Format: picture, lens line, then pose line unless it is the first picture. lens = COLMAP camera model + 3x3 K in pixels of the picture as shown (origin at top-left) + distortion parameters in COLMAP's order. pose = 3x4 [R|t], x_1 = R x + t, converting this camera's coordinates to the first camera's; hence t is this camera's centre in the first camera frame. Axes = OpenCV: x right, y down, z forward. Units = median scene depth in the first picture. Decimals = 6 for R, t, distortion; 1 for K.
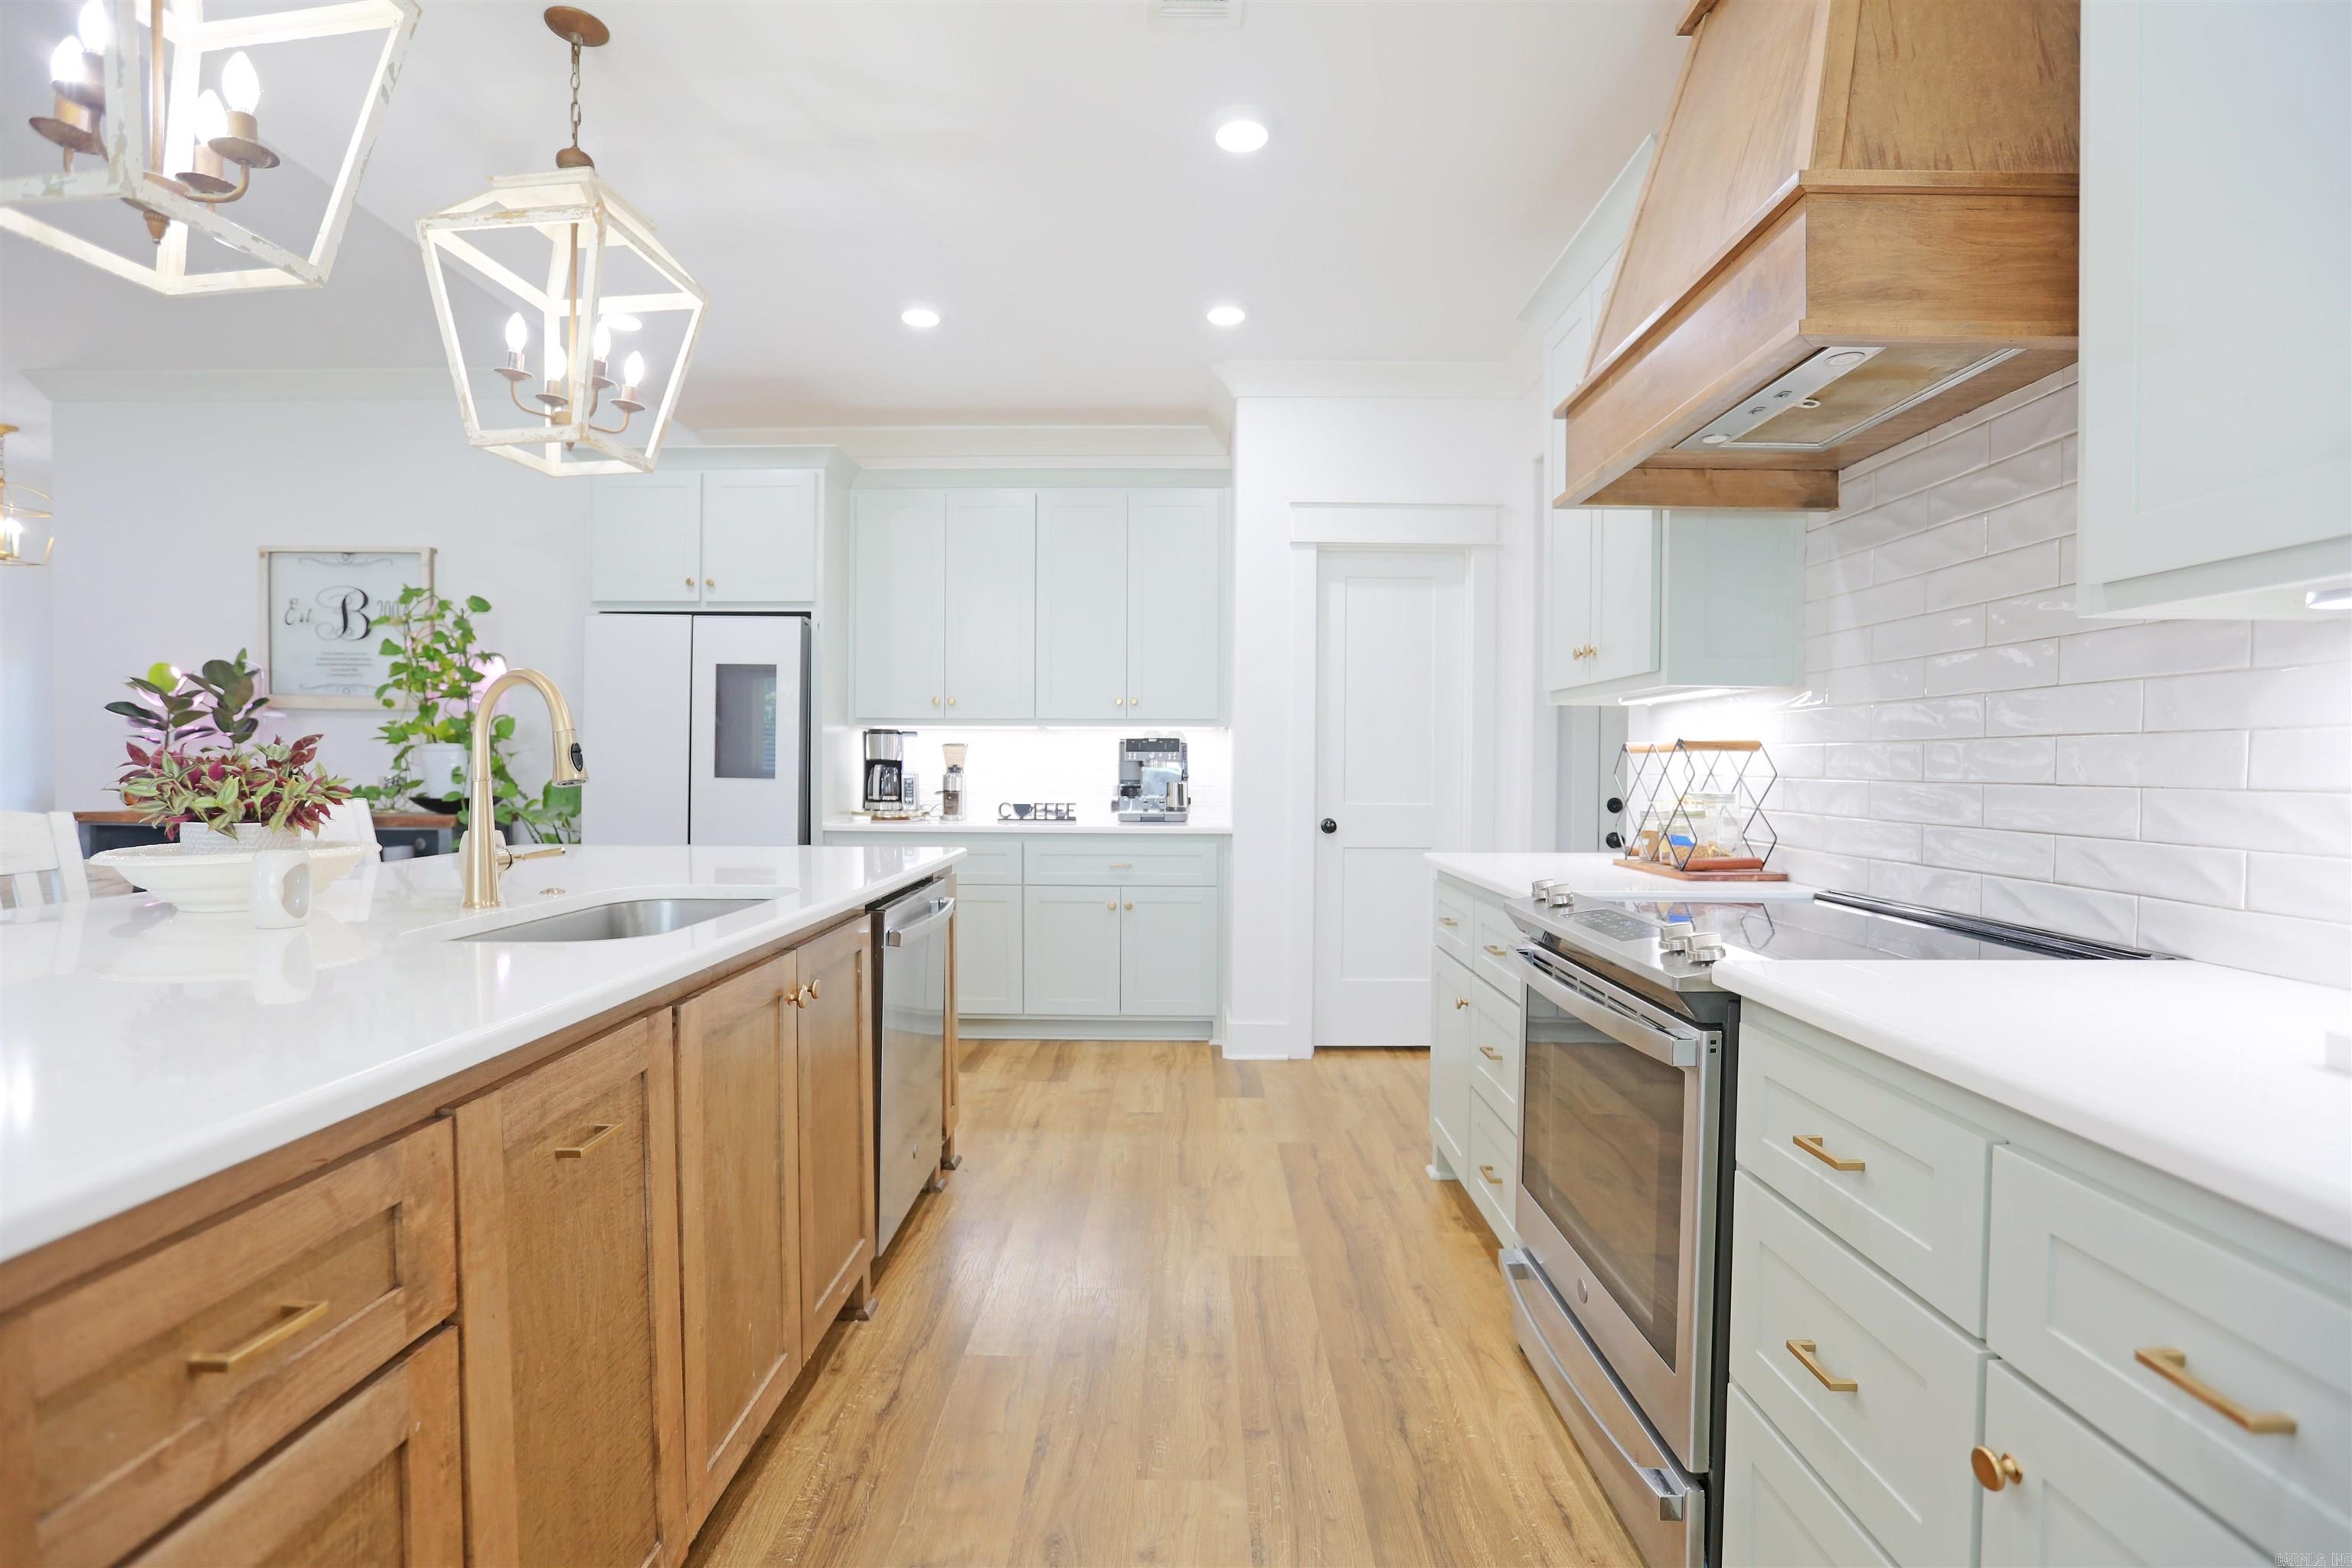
lens RADIAL K [[1071.0, 0, 1188.1], [0, 1071.0, 774.3], [0, 0, 1]] dist [-0.046891, 0.000147]
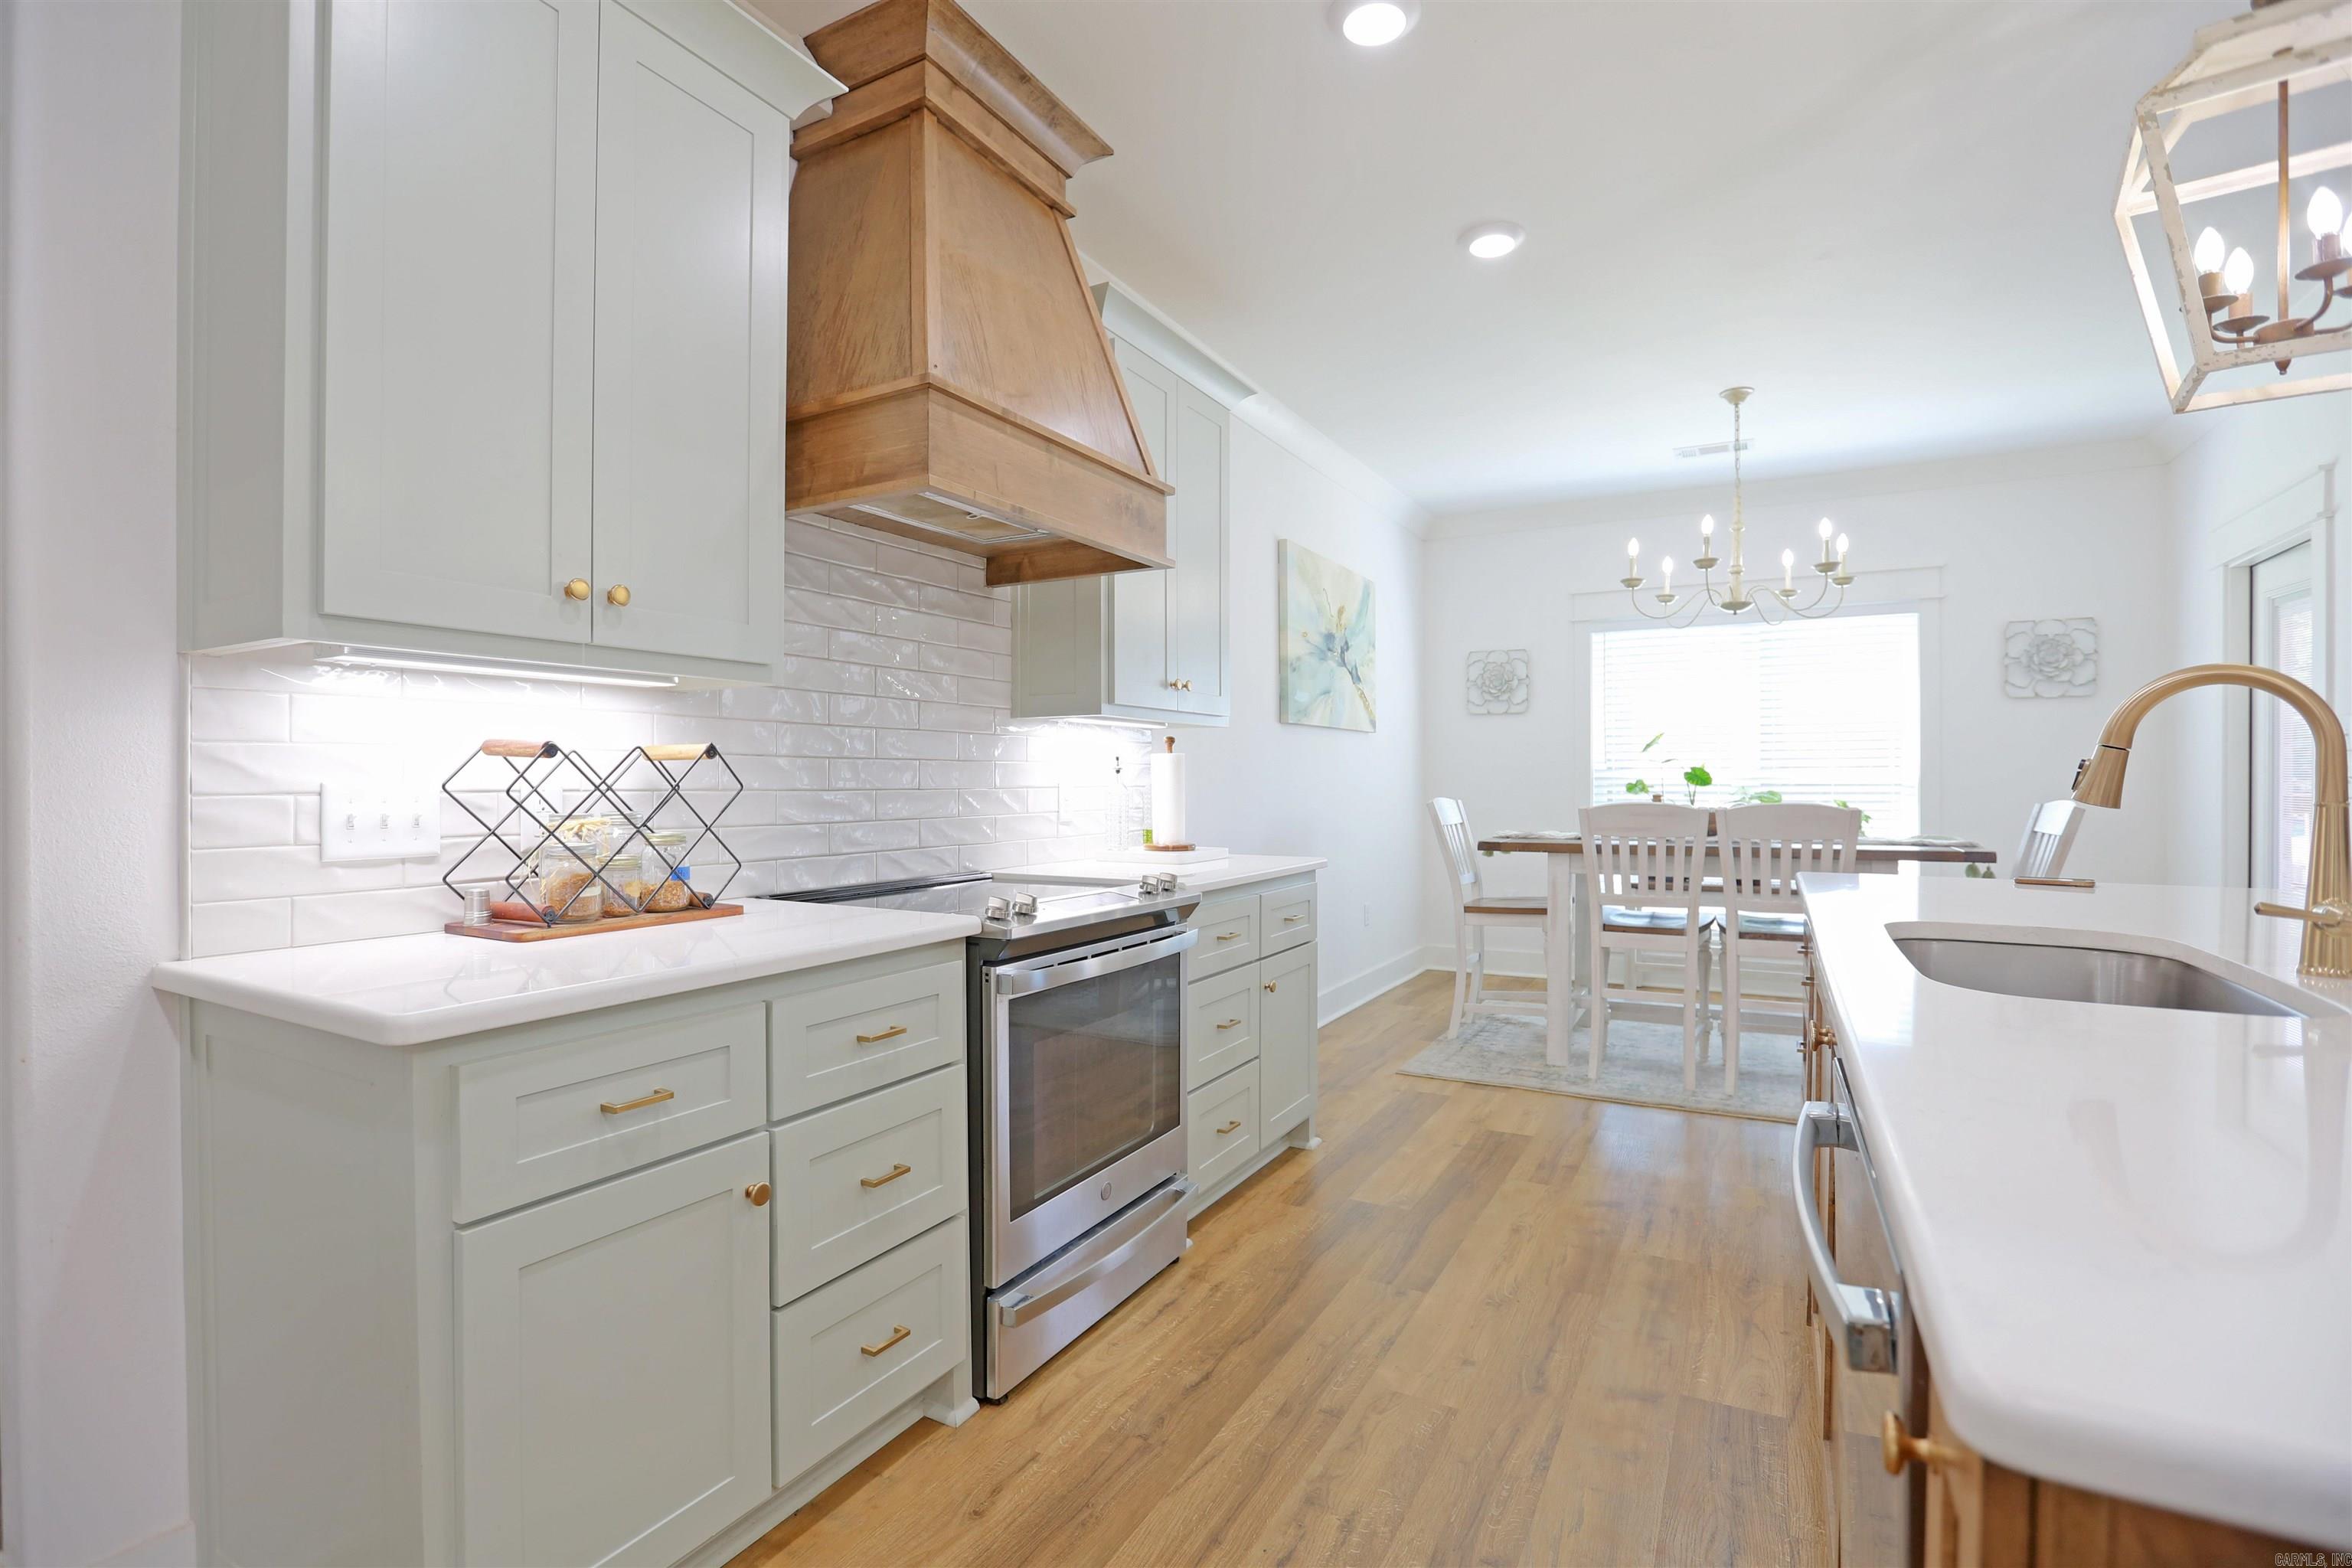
lens RADIAL K [[1085.2, 0, 1163.4], [0, 1085.2, 788.2], [0, 0, 1]] dist [-0.043045, 0.012164]
pose [[-0.871702, -0.008731, 0.489958, -0.152961], [0.000268, 0.999833, 0.018295, -0.009918], [-0.490036, 0.016079, -0.871554, 0.994344]]
